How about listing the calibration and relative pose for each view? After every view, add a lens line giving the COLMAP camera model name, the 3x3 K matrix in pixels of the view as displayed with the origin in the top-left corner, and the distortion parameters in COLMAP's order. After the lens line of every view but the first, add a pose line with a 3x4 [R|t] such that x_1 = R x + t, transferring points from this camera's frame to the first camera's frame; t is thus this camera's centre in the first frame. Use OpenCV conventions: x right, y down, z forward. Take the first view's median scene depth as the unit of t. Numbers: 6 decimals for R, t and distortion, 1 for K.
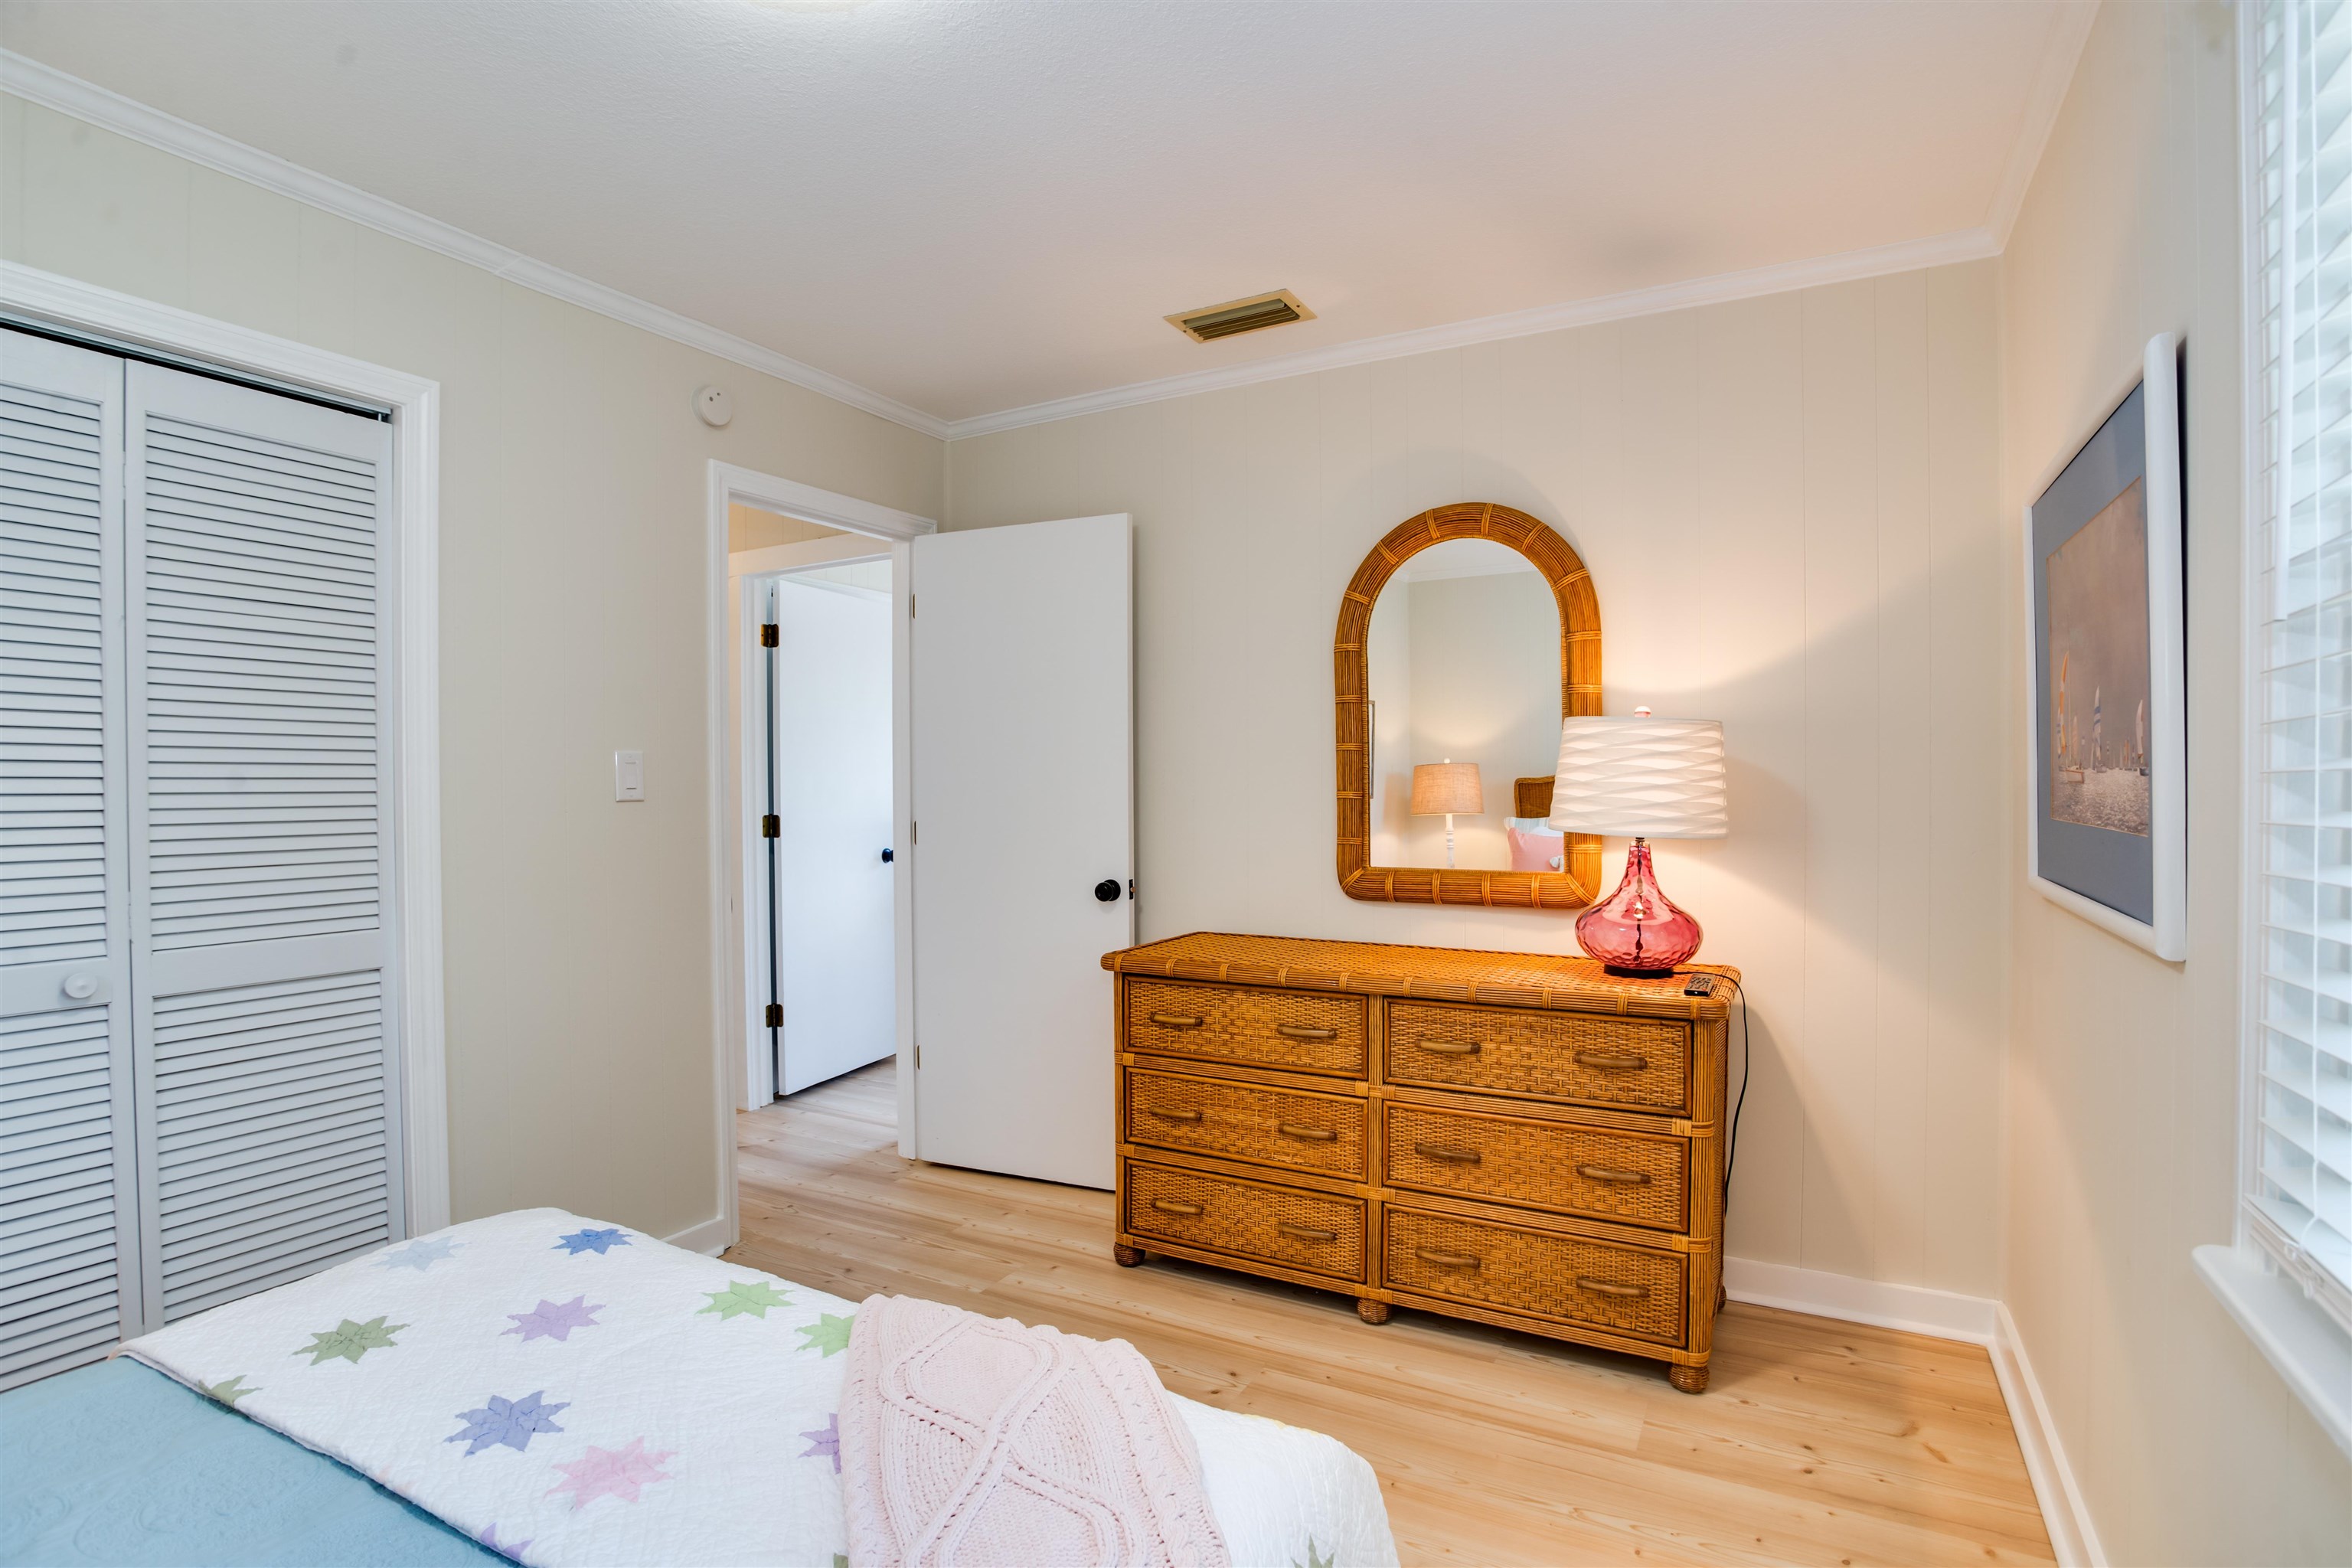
lens RADIAL K [[1155.5, 0, 1176.2], [0, 1155.5, 793.7], [0, 0, 1]] dist [-0.064925, 0.020941]
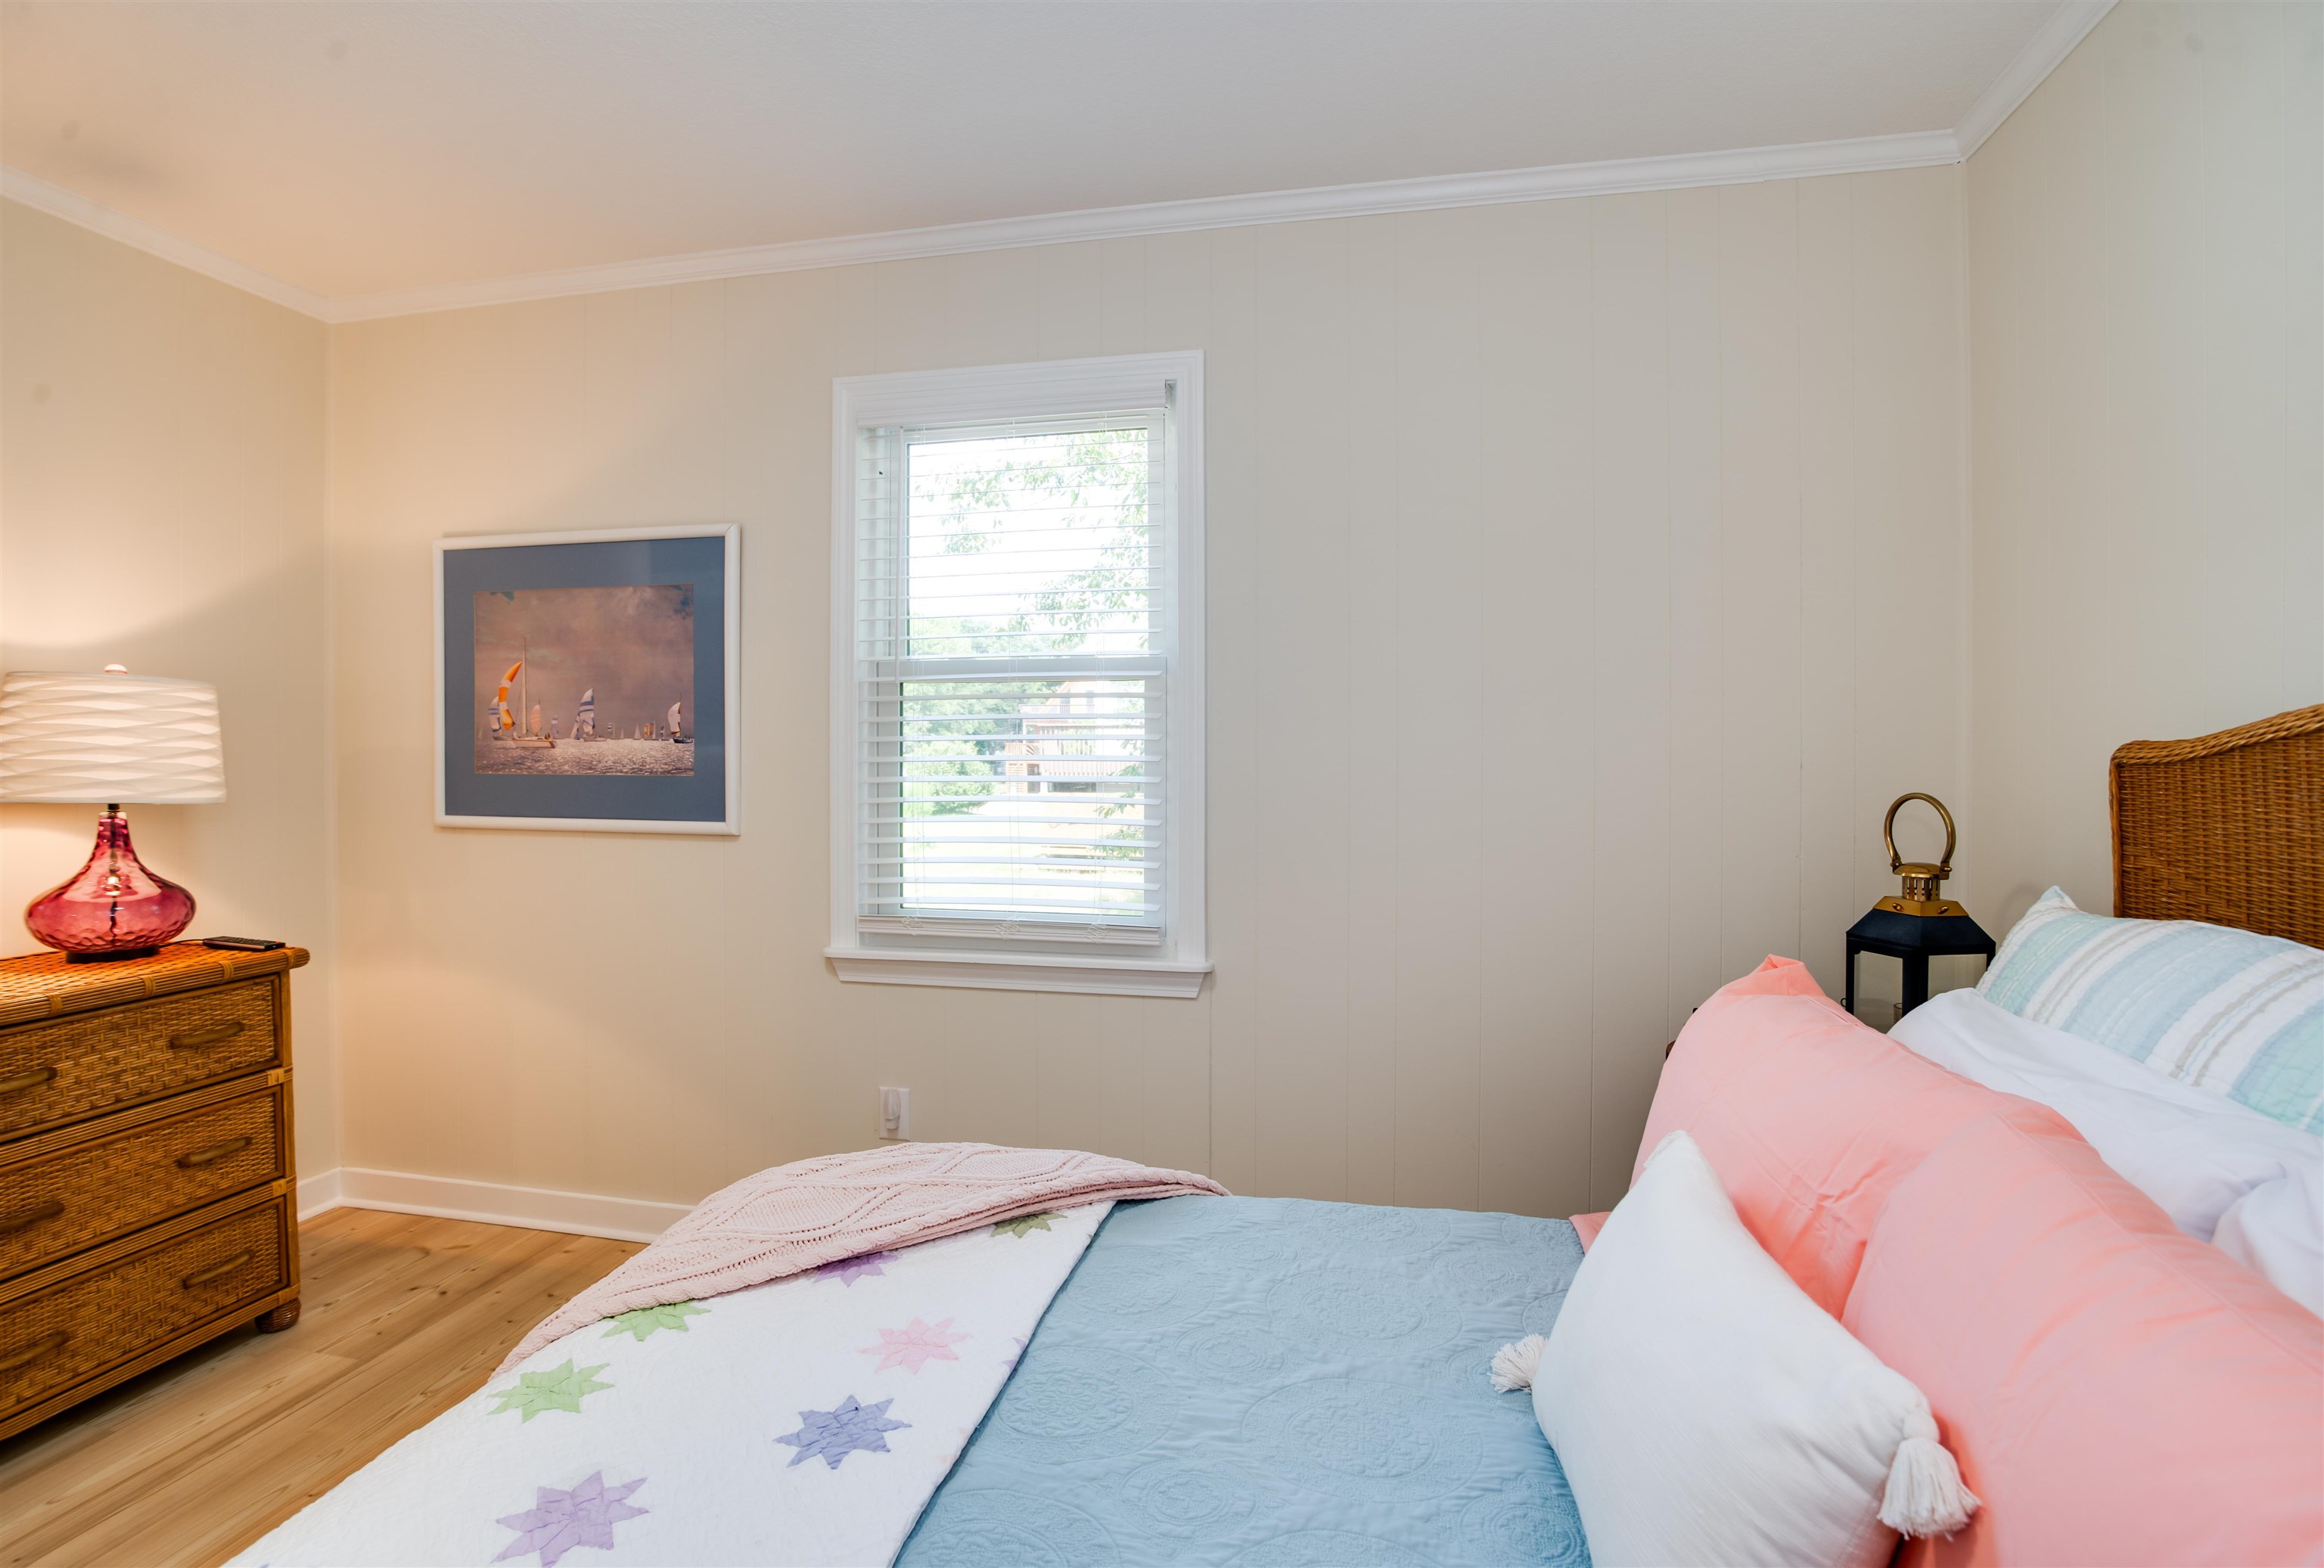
lens RADIAL K [[1147.6, 0, 1162.0], [0, 1147.6, 784.0], [0, 0, 1]] dist [-0.000110, 0.000041]
pose [[-0.288477, -0.020628, 0.957265, -0.753317], [0.012798, 0.999596, 0.025396, 0.007210], [-0.957401, 0.019577, -0.288096, 0.488528]]
